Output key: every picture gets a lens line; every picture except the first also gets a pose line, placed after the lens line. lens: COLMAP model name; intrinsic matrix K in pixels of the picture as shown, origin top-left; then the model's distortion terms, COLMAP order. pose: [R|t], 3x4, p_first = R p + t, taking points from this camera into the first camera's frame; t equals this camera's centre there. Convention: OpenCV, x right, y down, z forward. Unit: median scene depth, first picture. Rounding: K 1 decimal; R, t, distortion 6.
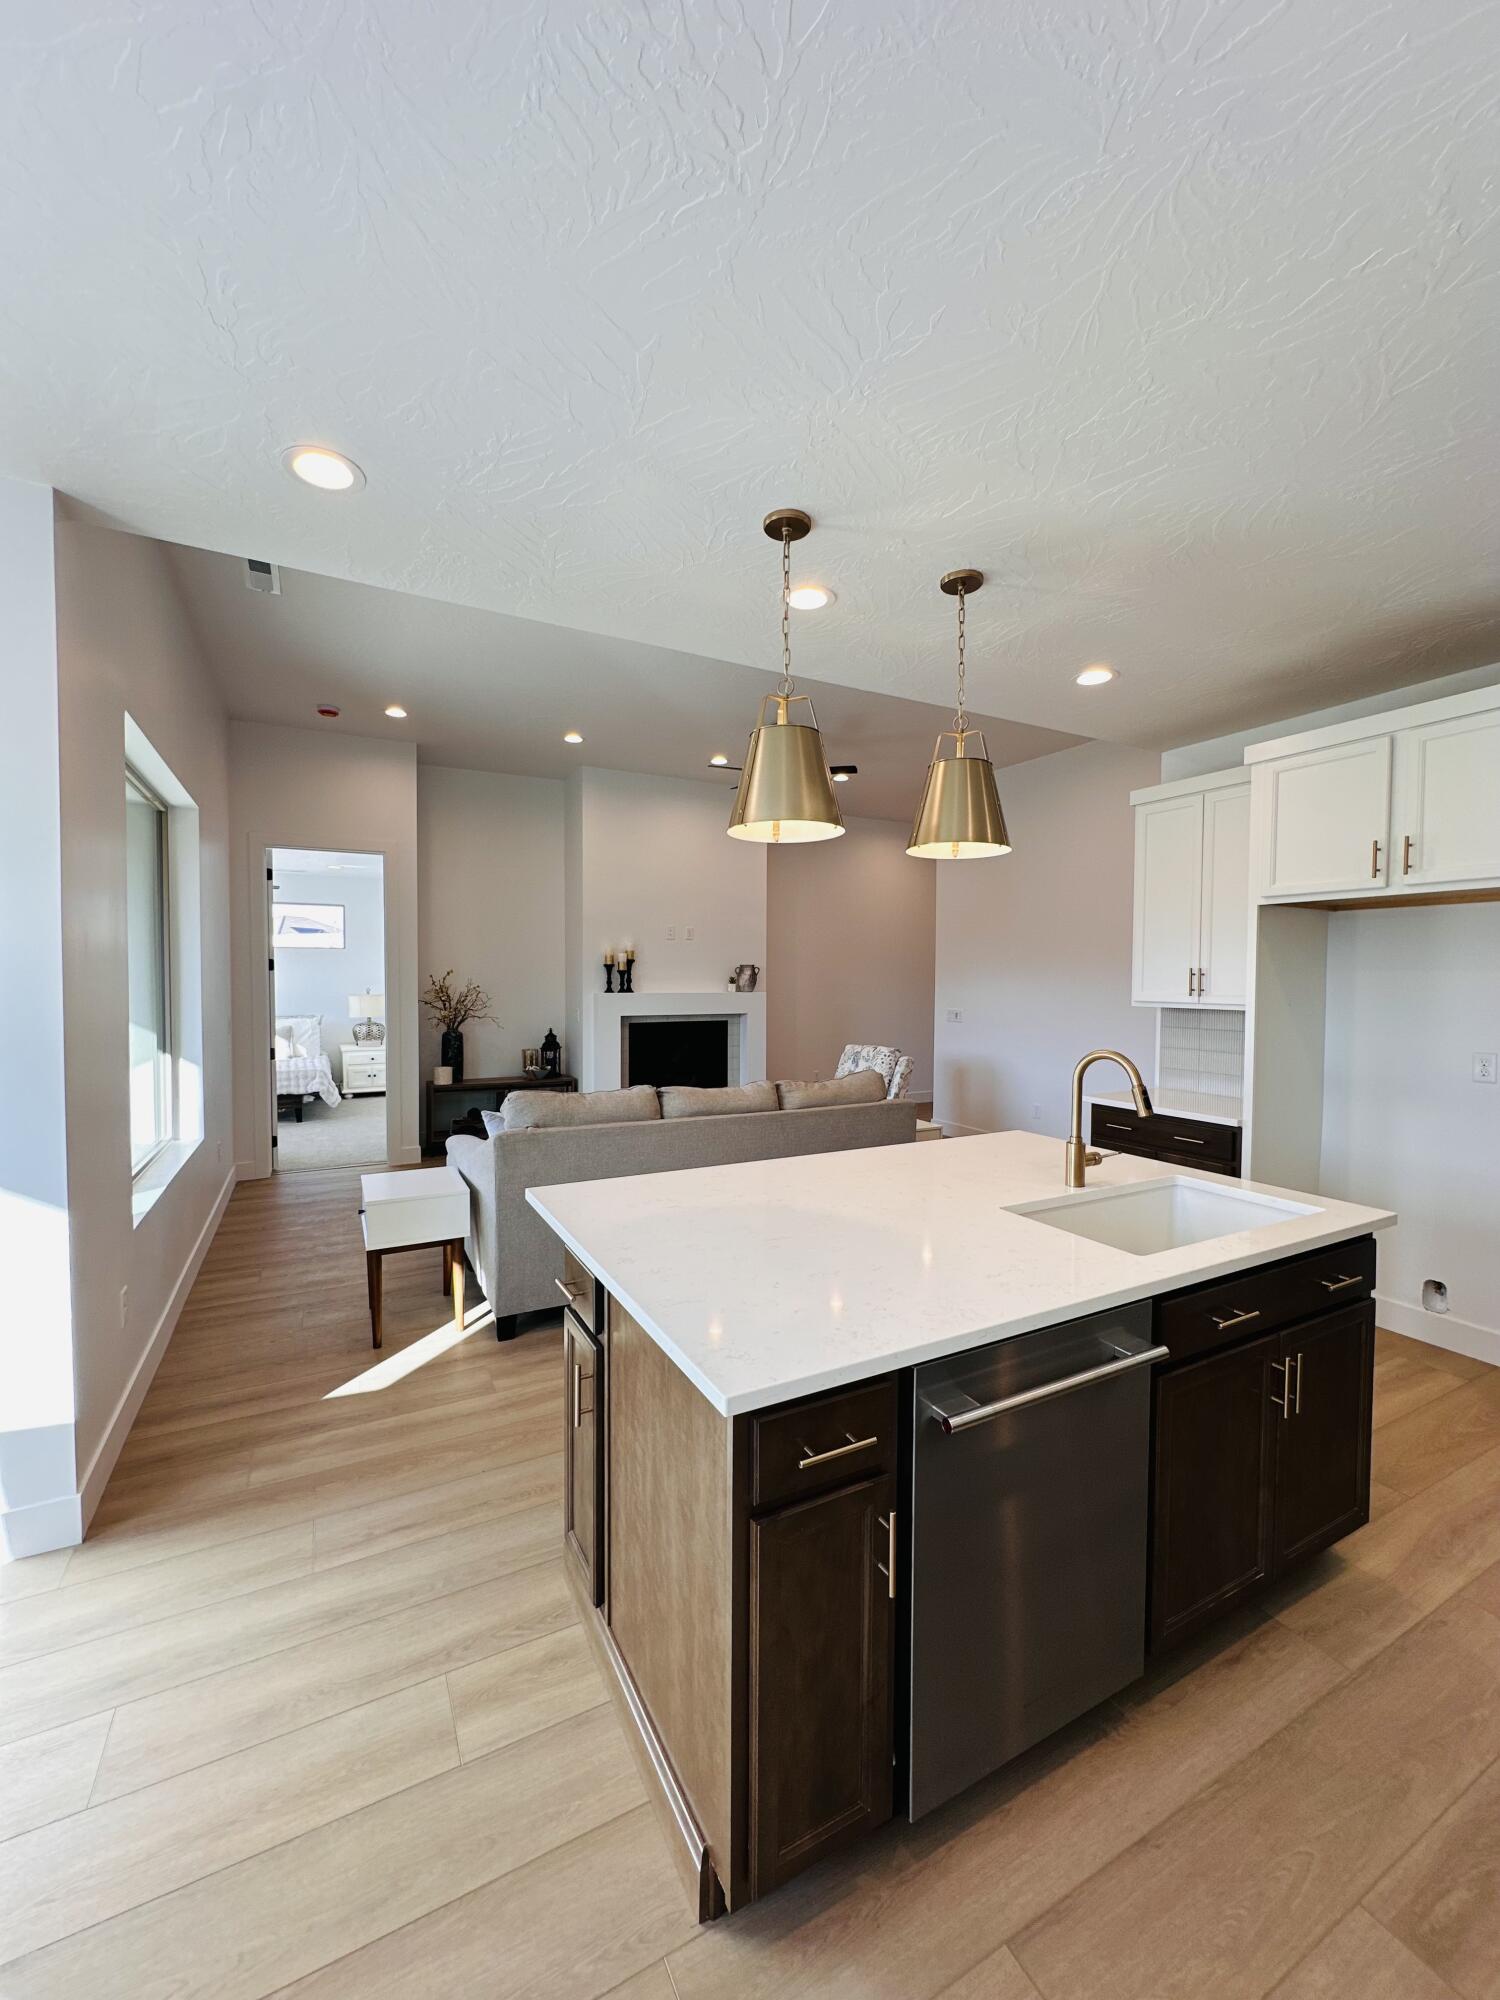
lens RADIAL K [[796.0, 0, 750.7], [0, 796.0, 998.7], [0, 0, 1]] dist [-0.004267, 0.000953]
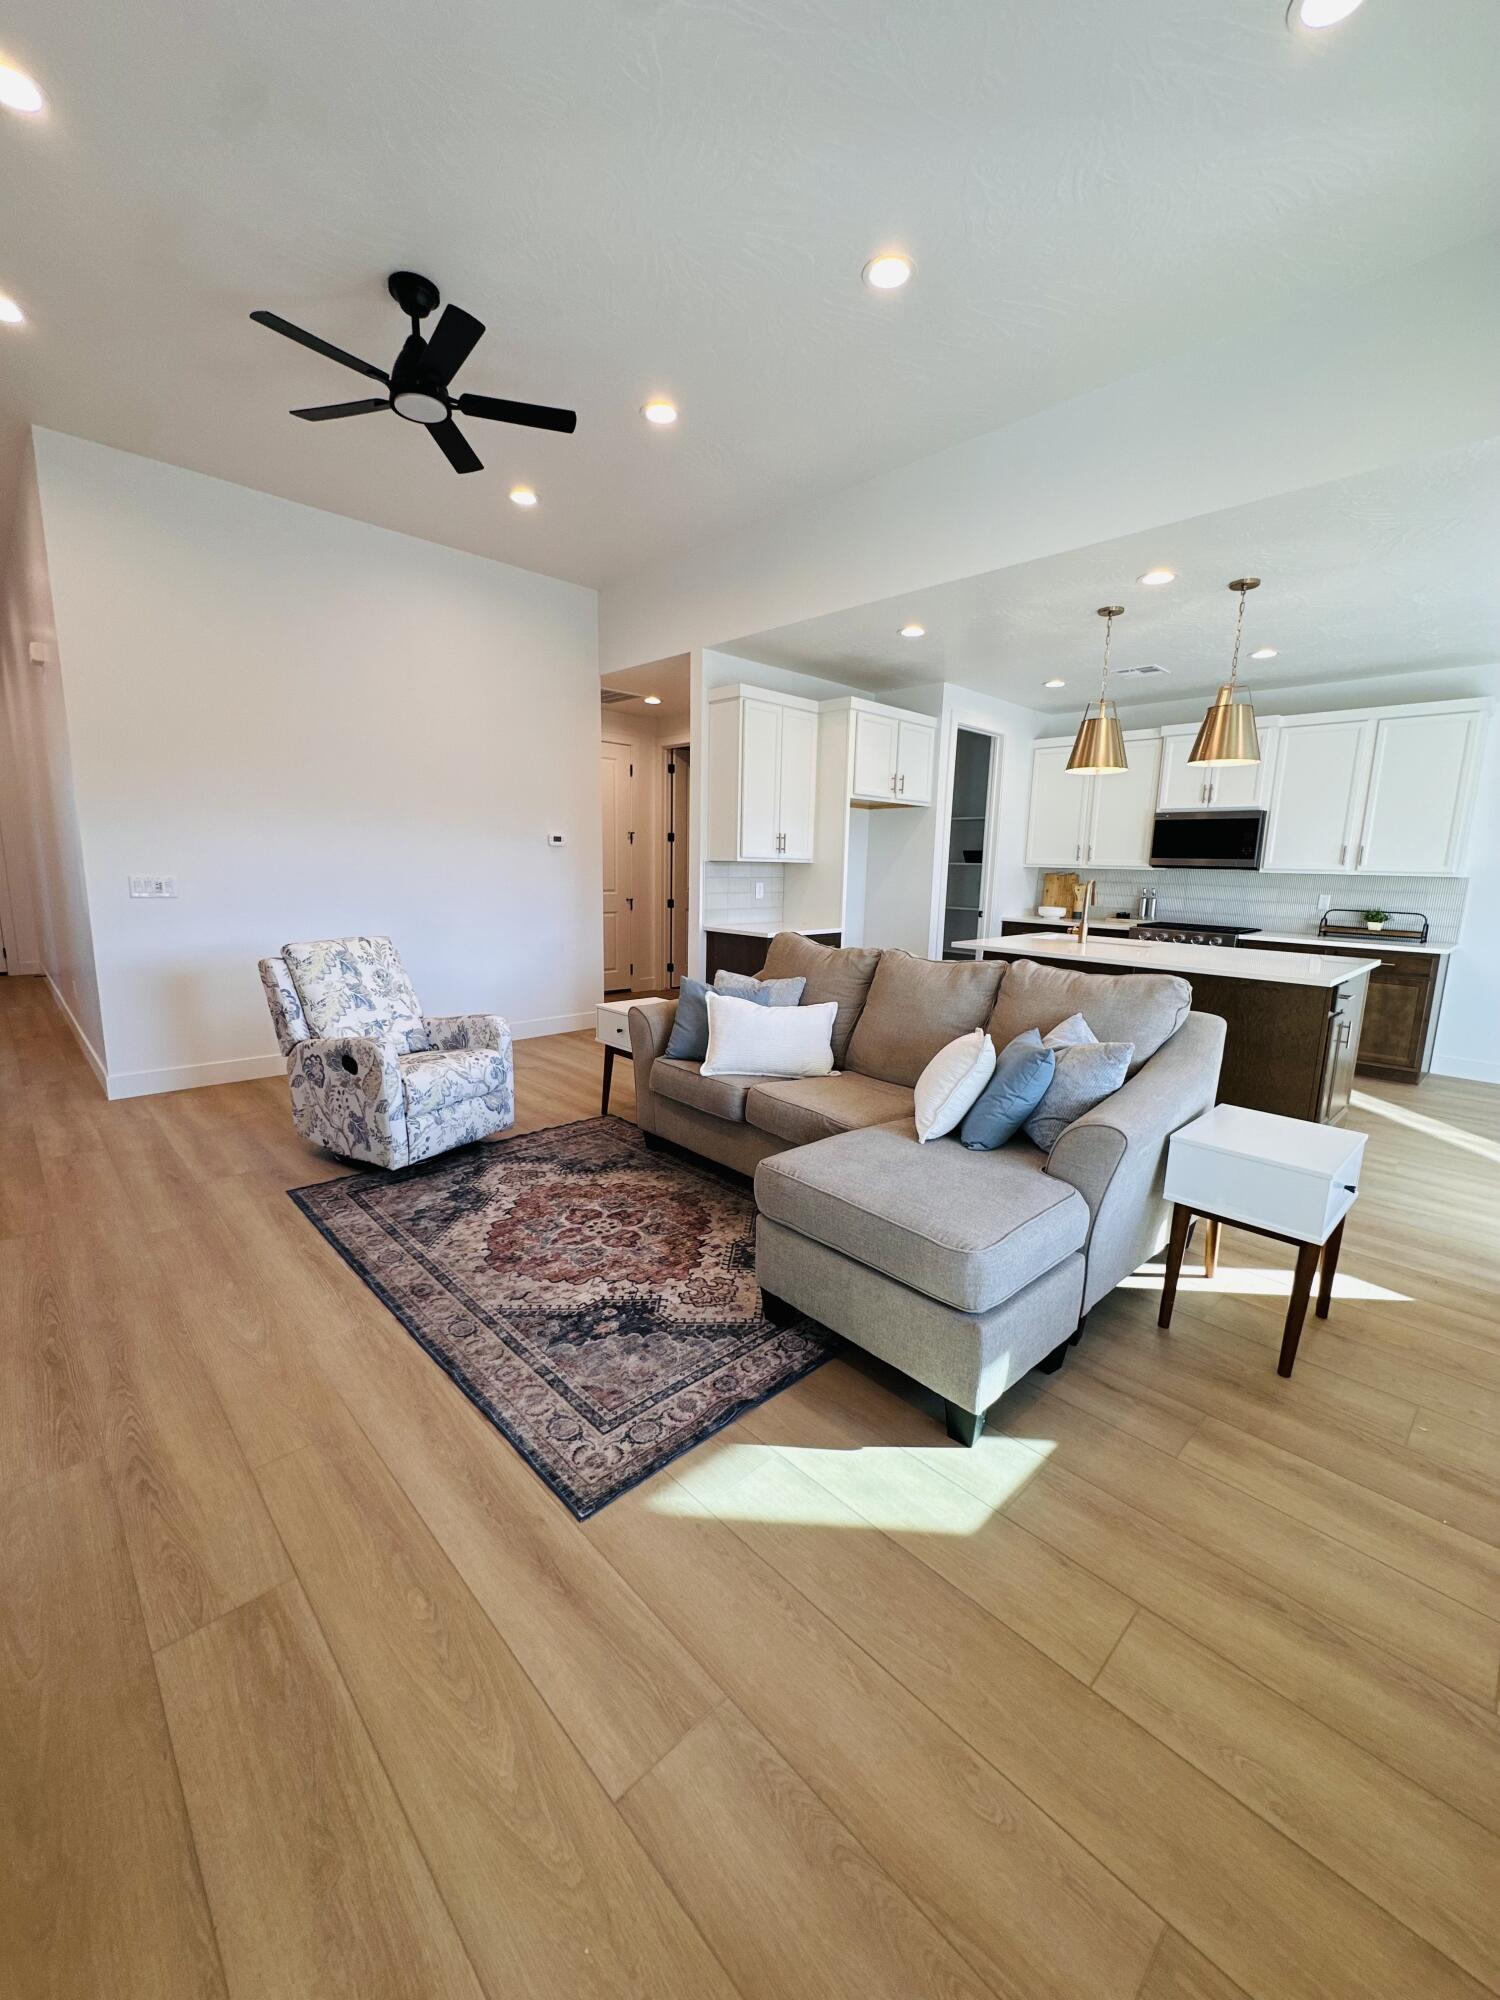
lens RADIAL K [[796.0, 0, 748.2], [0, 796.0, 1002.1], [0, 0, 1]] dist [-0.004267, 0.000953]
pose [[-0.274238, -0.180296, 0.944609, -0.468052], [0.001011, 0.982213, 0.187767, -0.005274], [-0.961661, 0.052448, -0.269178, 0.815528]]
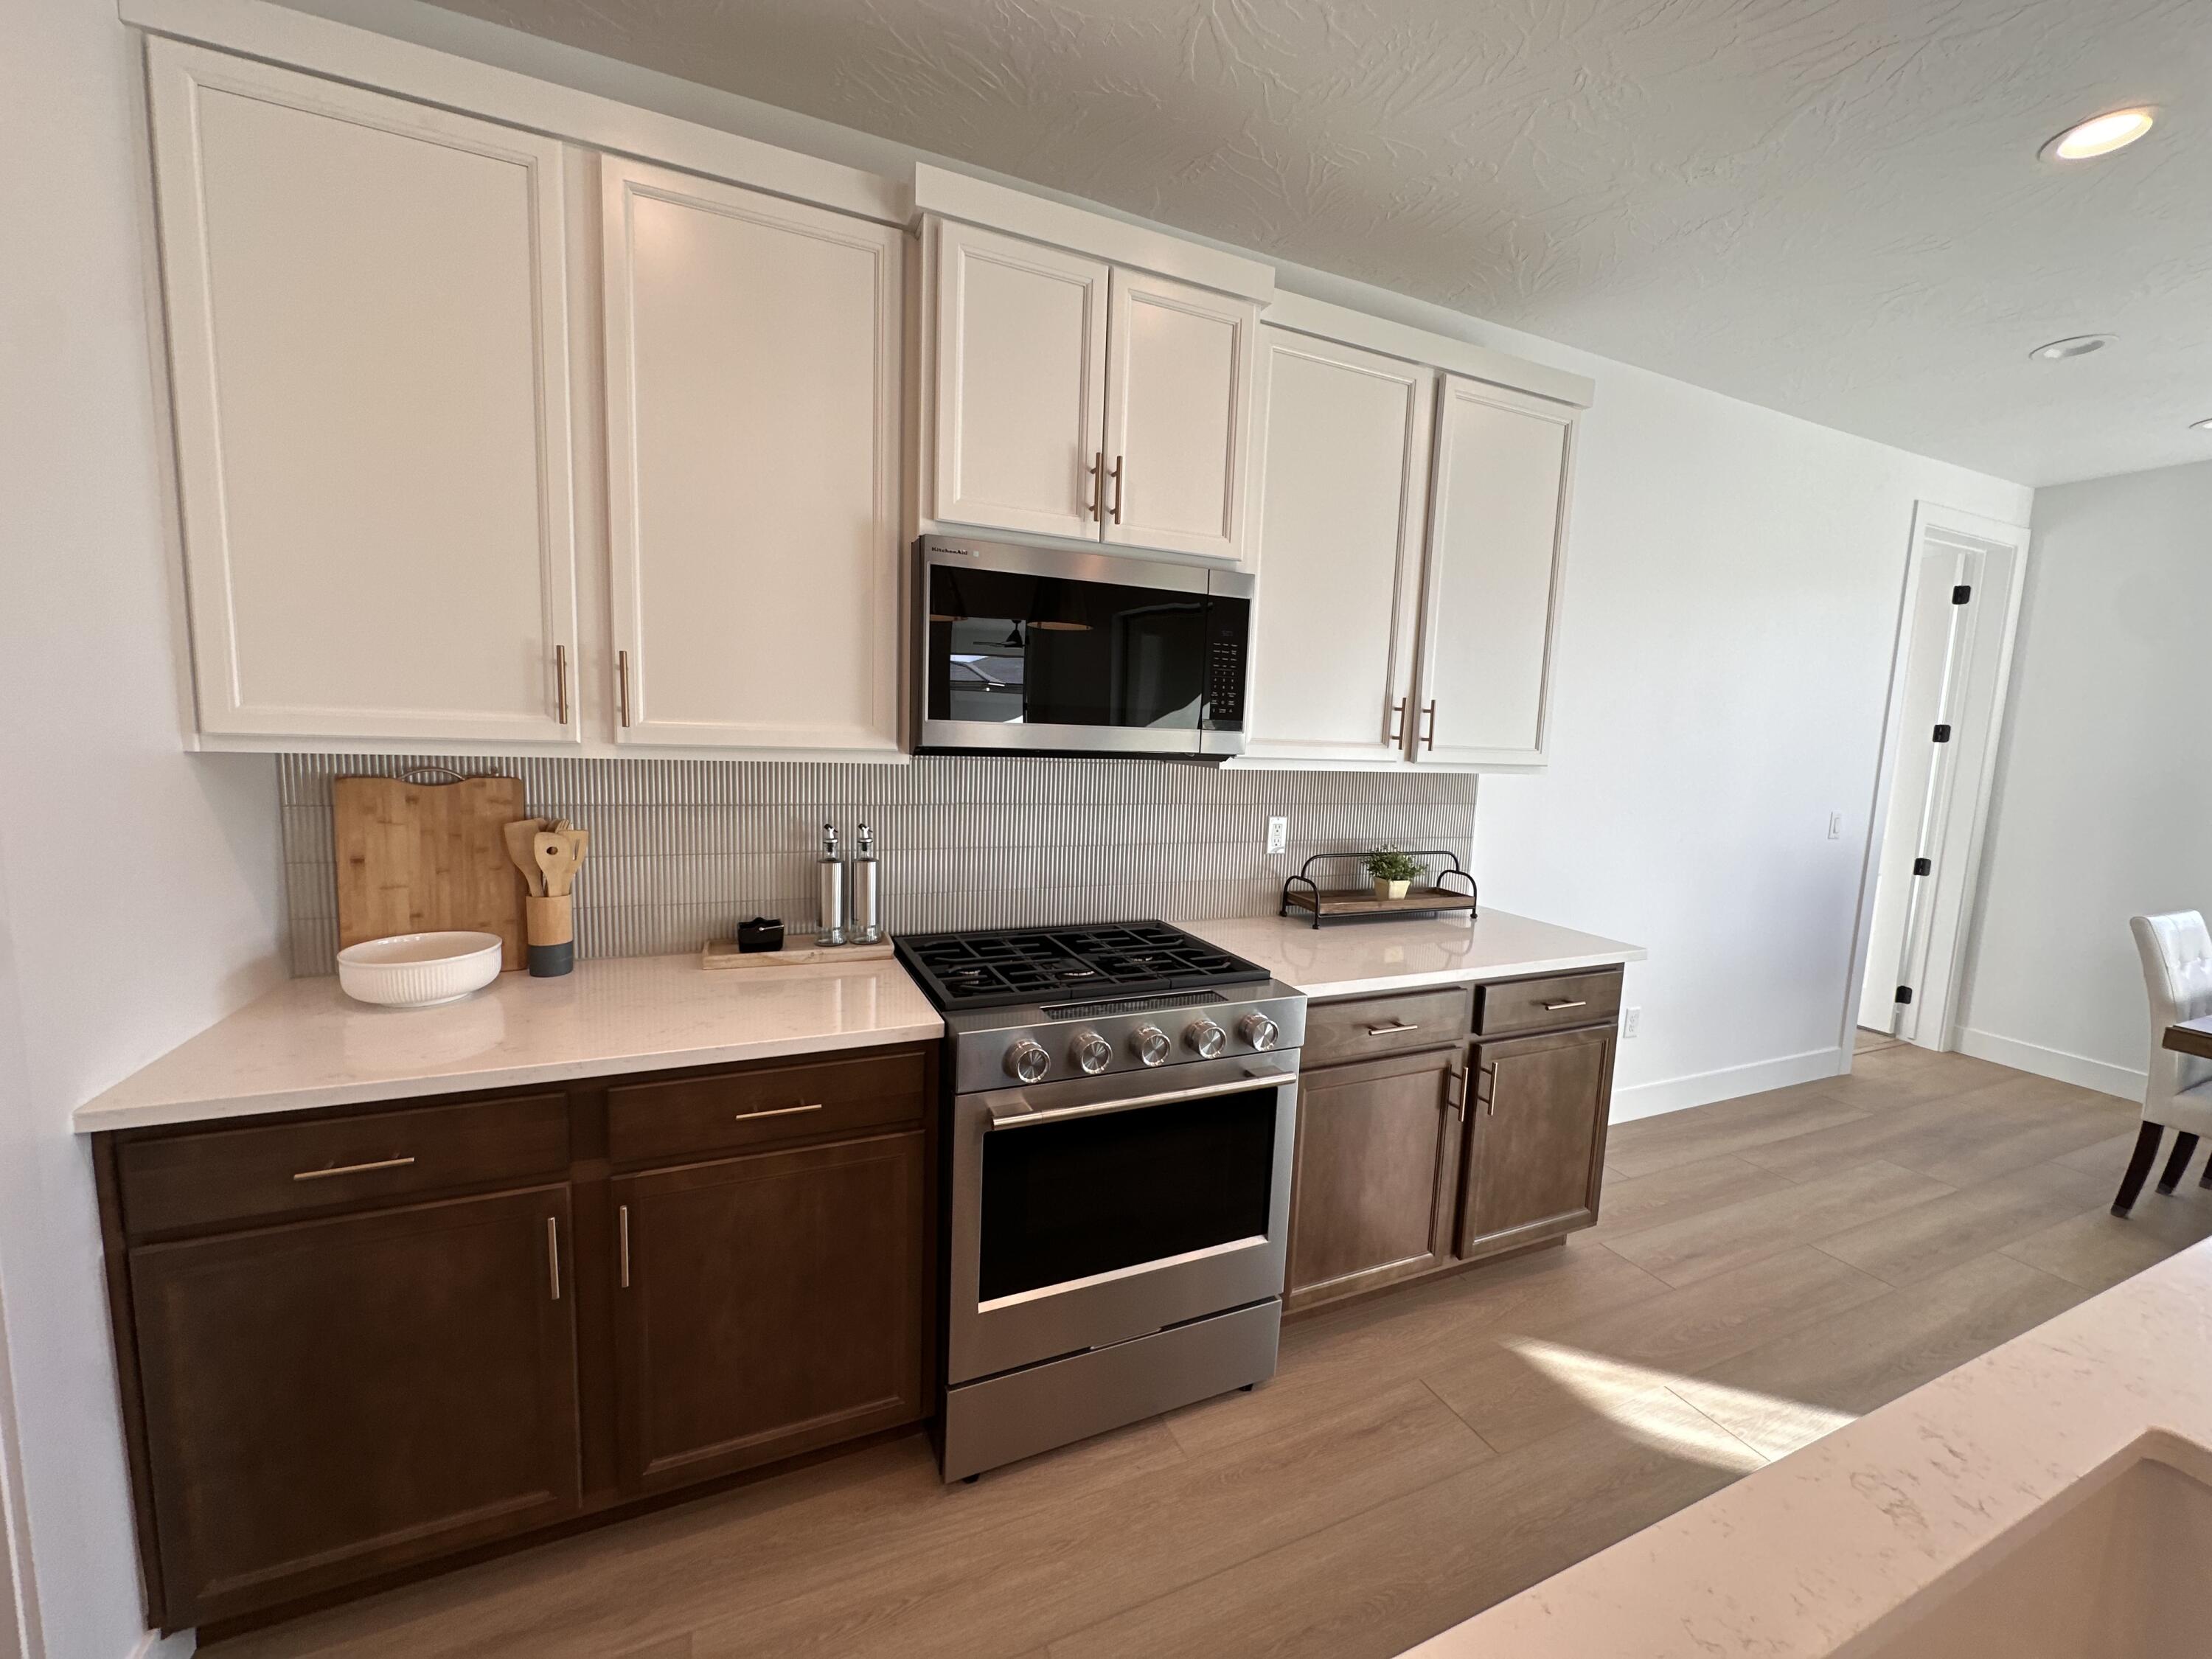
lens RADIAL K [[880.4, 0, 1109.9], [0, 880.4, 832.0], [0, 0, 1]] dist [-0.004267, 0.000953]
pose [[-0.996642, -0.051192, 0.063904, 0.245240], [-0.041507, 0.988616, 0.144619, -0.002421], [-0.070580, 0.141481, -0.987422, 0.351145]]
